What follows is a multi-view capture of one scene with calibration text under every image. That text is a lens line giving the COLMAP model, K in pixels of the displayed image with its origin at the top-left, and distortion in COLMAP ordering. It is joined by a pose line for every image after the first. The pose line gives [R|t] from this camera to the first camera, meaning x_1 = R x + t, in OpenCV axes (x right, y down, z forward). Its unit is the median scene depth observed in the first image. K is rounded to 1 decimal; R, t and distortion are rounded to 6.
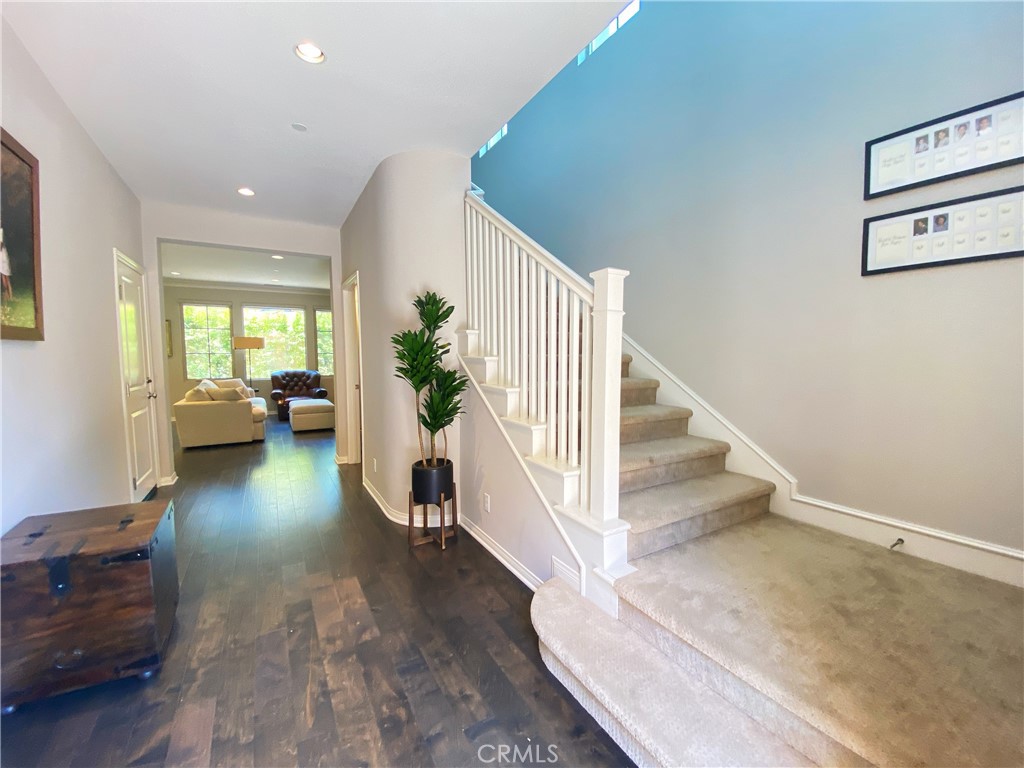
lens RADIAL K [[412.1, 0, 512.0], [0, 412.1, 384.0], [0, 0, 1]] dist [0.041905, -0.033686]
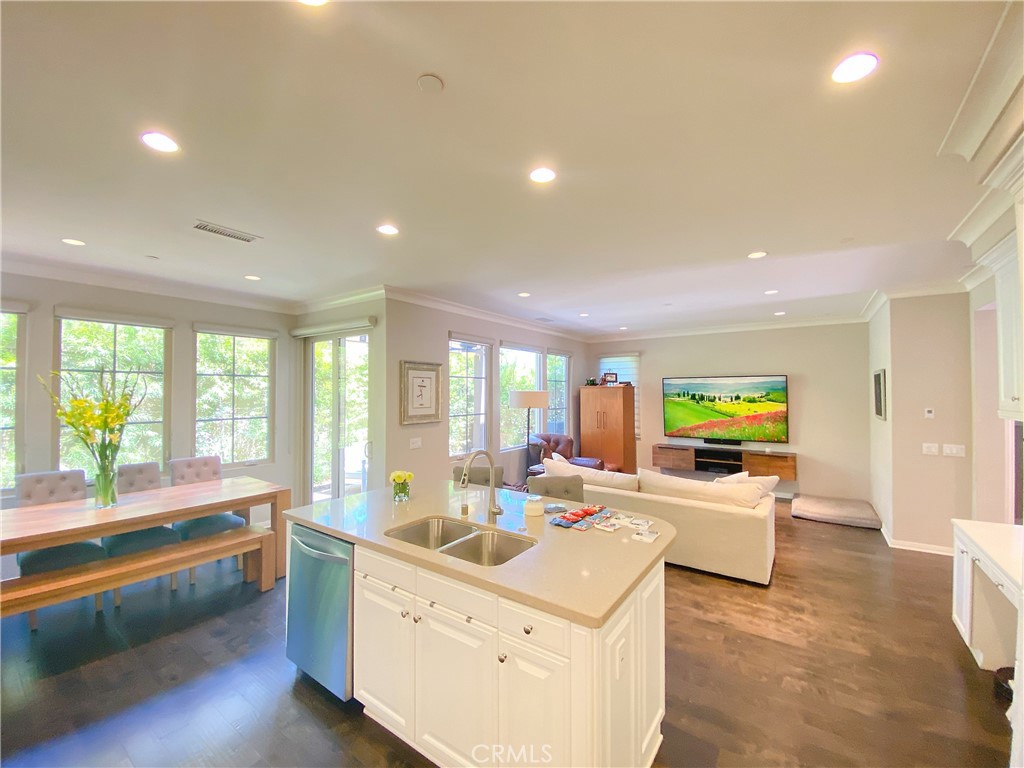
lens RADIAL K [[412.1, 0, 512.0], [0, 412.1, 384.0], [0, 0, 1]] dist [0.041905, -0.033686]
pose [[0.916993, 0.010708, 0.398760, -0.883305], [0.025220, 0.996084, -0.084742, -0.062440], [-0.398106, 0.087765, 0.913131, 0.356345]]
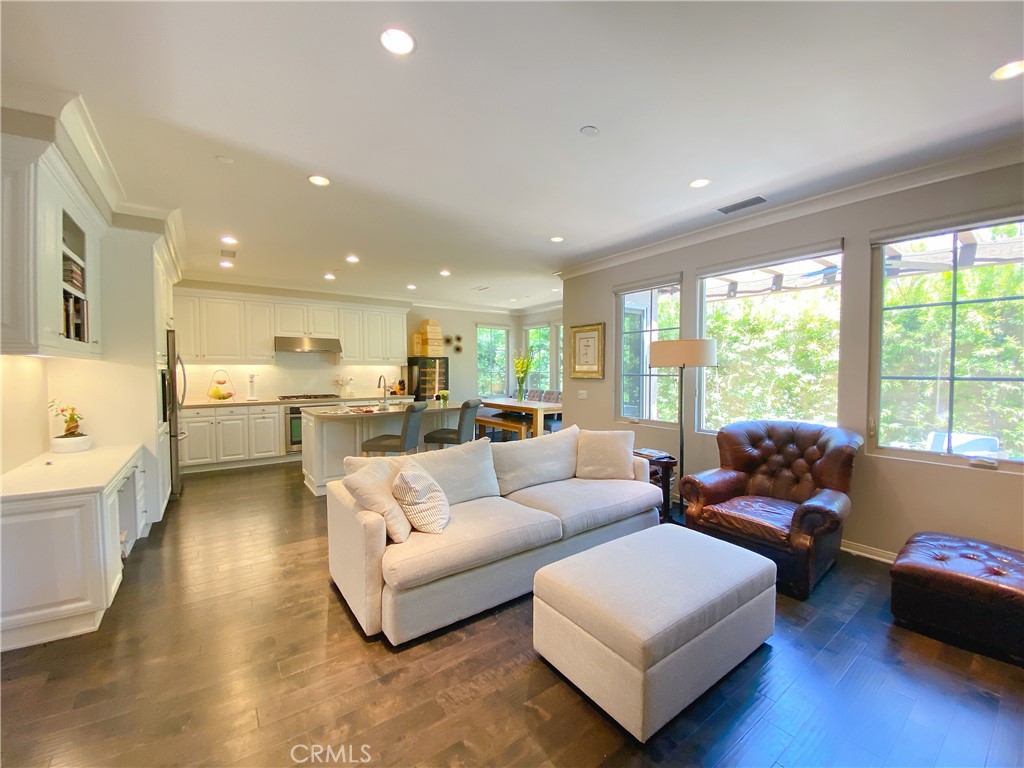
lens RADIAL K [[408.3, 0, 512.0], [0, 408.3, 384.0], [0, 0, 1]] dist [0.051418, -0.032280]
pose [[0.090064, 0.038801, -0.995180, -0.185786], [-0.070084, 0.997011, 0.032530, -0.063813], [0.993467, 0.066816, 0.092514, 0.732599]]
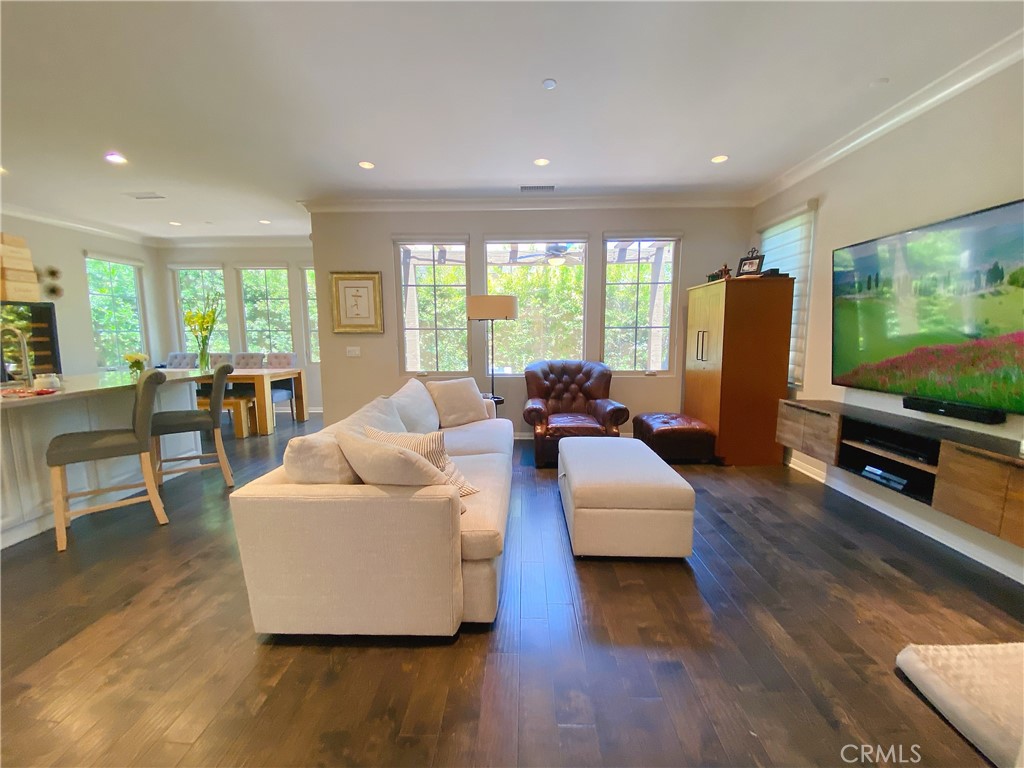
lens RADIAL K [[412.1, 0, 512.0], [0, 412.1, 384.0], [0, 0, 1]] dist [0.041905, -0.033686]
pose [[0.847031, 0.061426, -0.527982, -0.310597], [-0.036378, 0.997670, 0.057708, -0.031949], [0.530297, -0.029674, 0.847292, 0.537855]]
